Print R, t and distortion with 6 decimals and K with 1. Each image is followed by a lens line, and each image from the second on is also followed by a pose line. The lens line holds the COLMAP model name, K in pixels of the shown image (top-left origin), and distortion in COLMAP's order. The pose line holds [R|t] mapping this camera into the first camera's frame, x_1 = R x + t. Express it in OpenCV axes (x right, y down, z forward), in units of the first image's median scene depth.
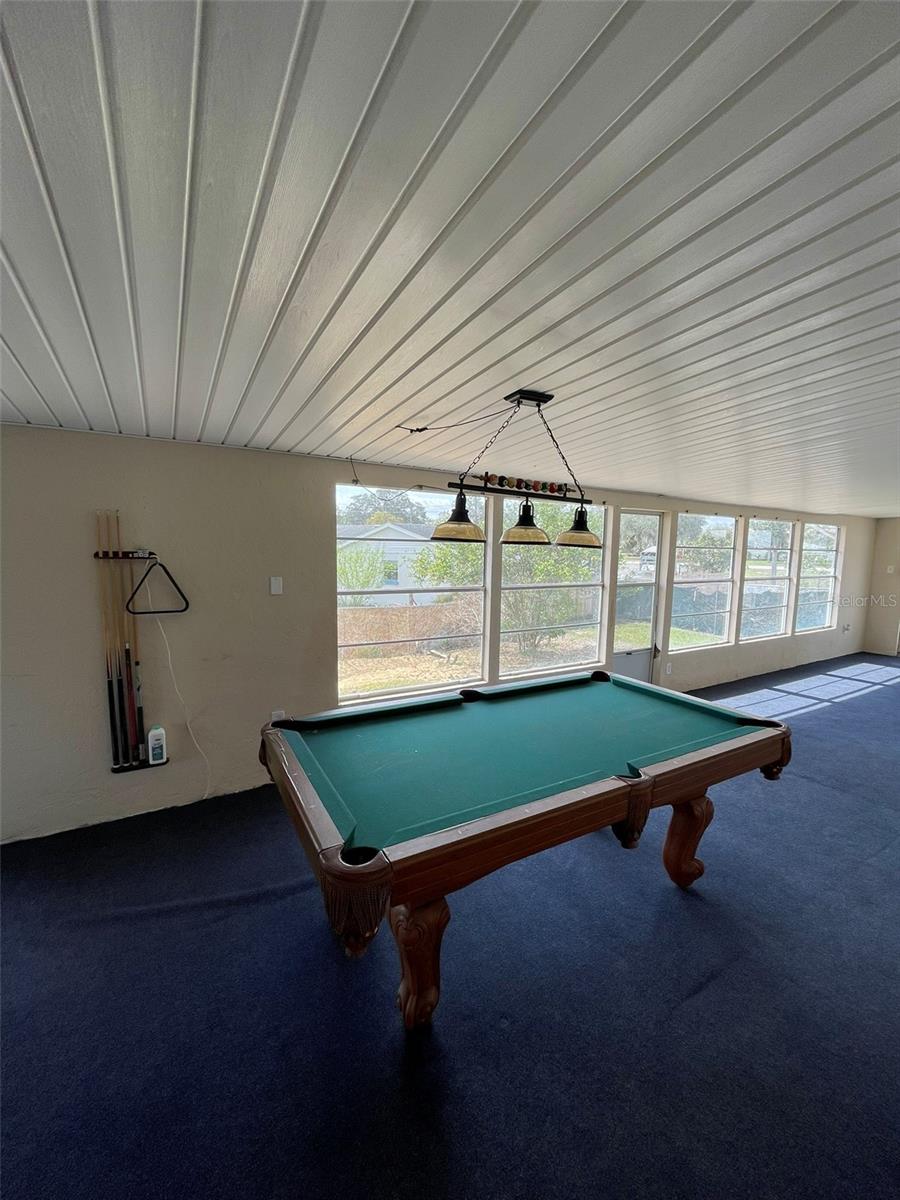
lens RADIAL K [[482.0, 0, 447.0], [0, 482.0, 592.6], [0, 0, 1]] dist [-0.002002, -0.000111]
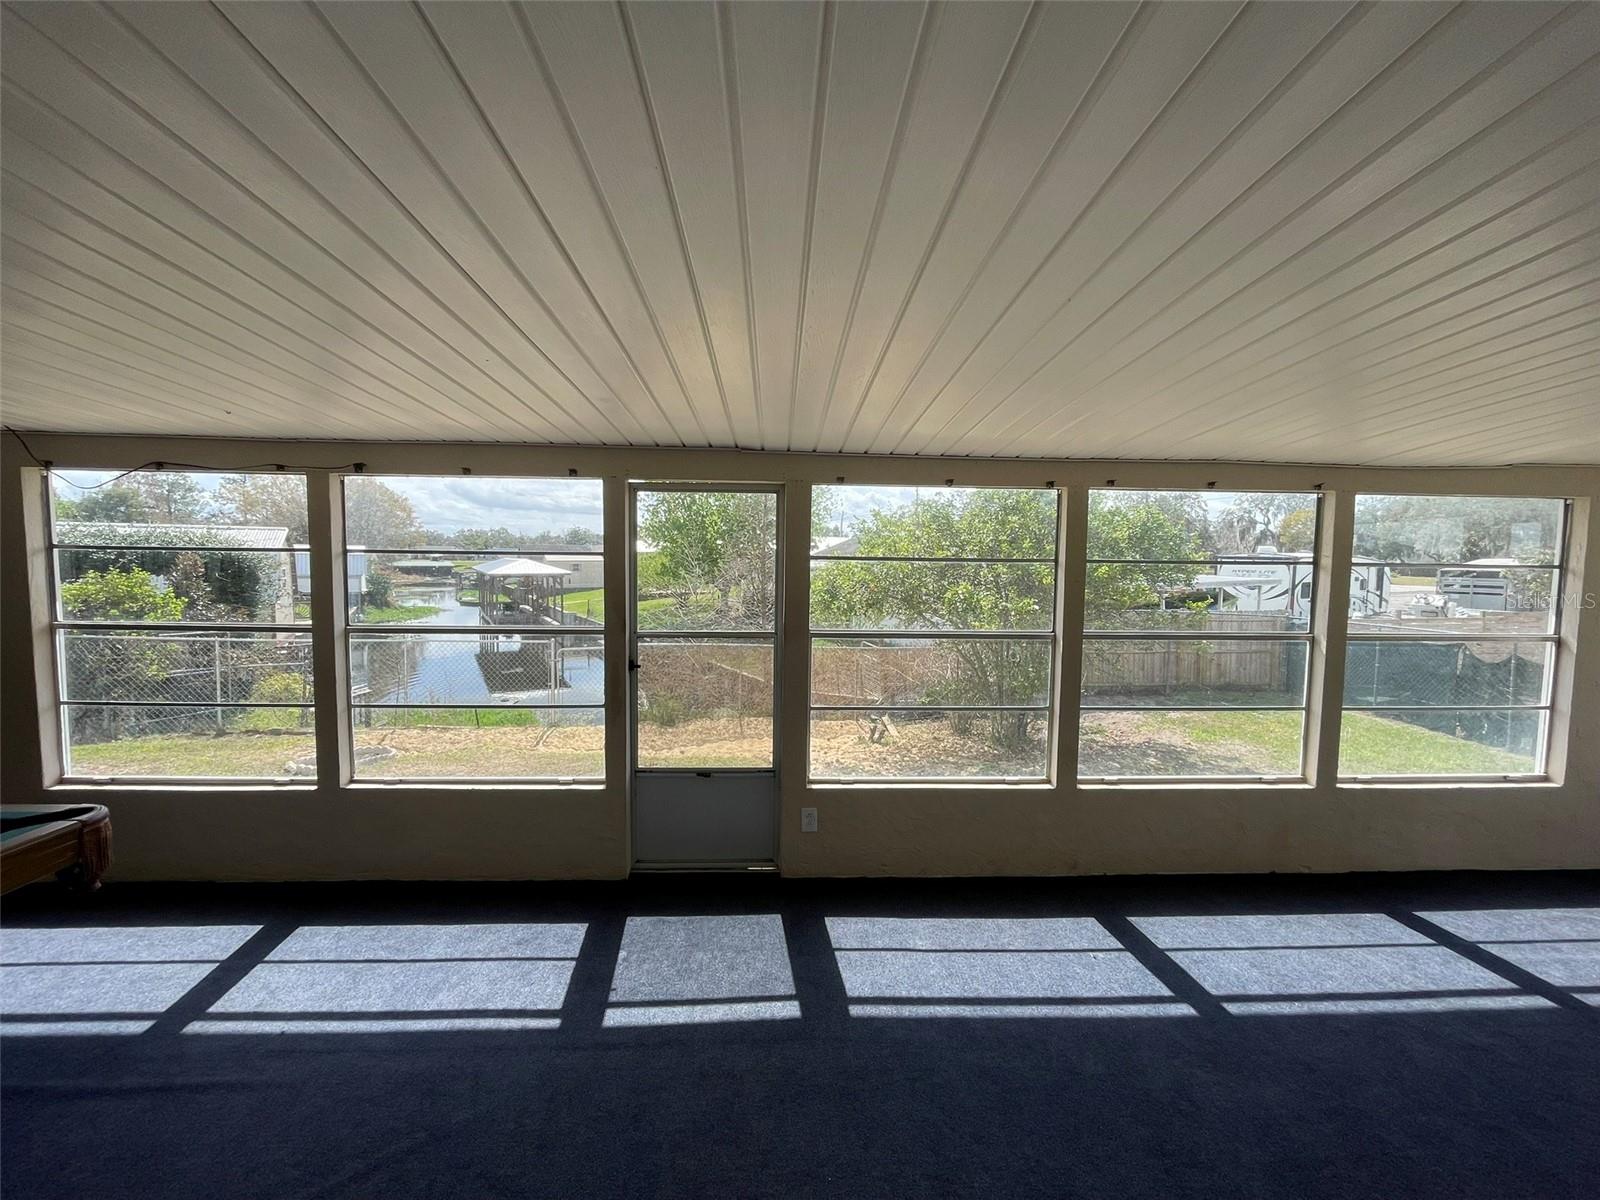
lens RADIAL K [[642.6, 0, 796.2], [0, 642.6, 601.7], [0, 0, 1]] dist [-0.002002, -0.000111]
pose [[0.882051, 0.025433, -0.470467, 1.443674], [-0.044867, 0.998538, -0.030139, -0.069201], [0.469013, 0.047692, 0.881903, 0.873631]]
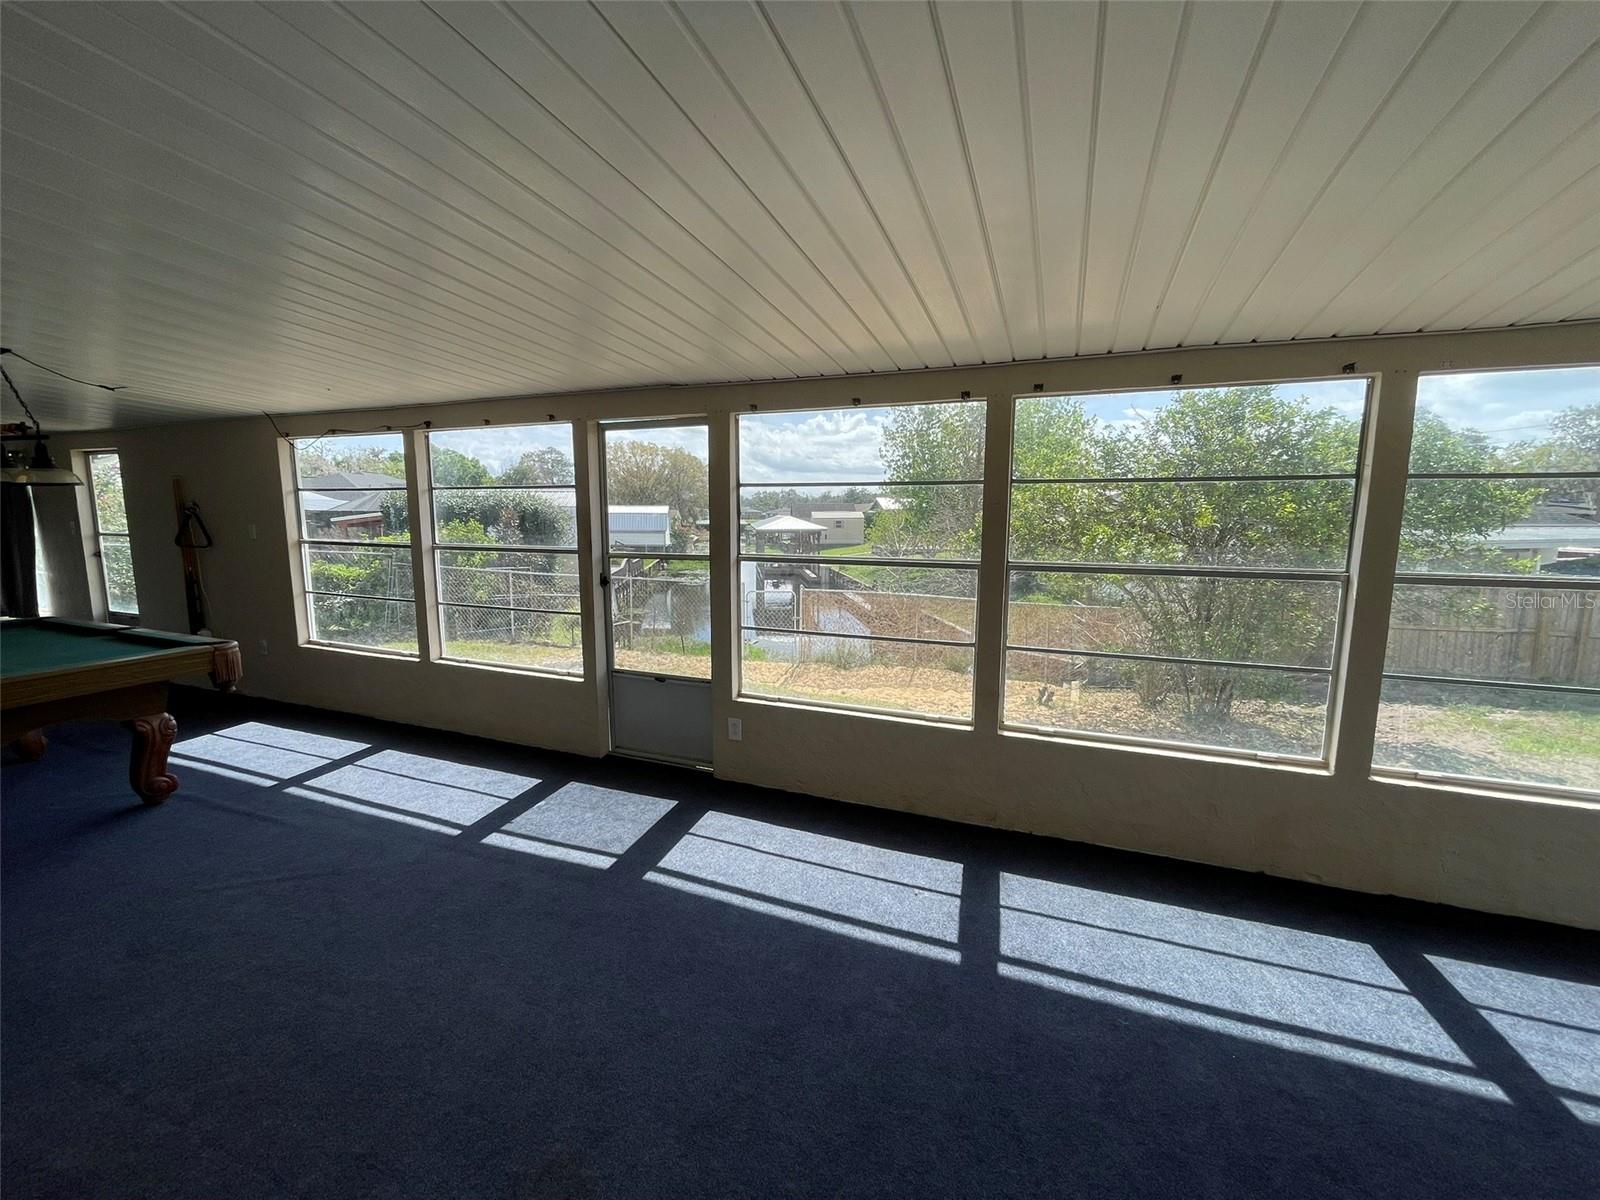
lens RADIAL K [[673.4, 0, 796.9], [0, 673.4, 593.5], [0, 0, 1]] dist [-0.002189, 0.000420]
pose [[0.602614, 0.101924, -0.791497, 2.046951], [-0.060761, 0.994791, 0.081843, -0.093117], [0.795717, -0.001227, 0.605668, 1.236415]]
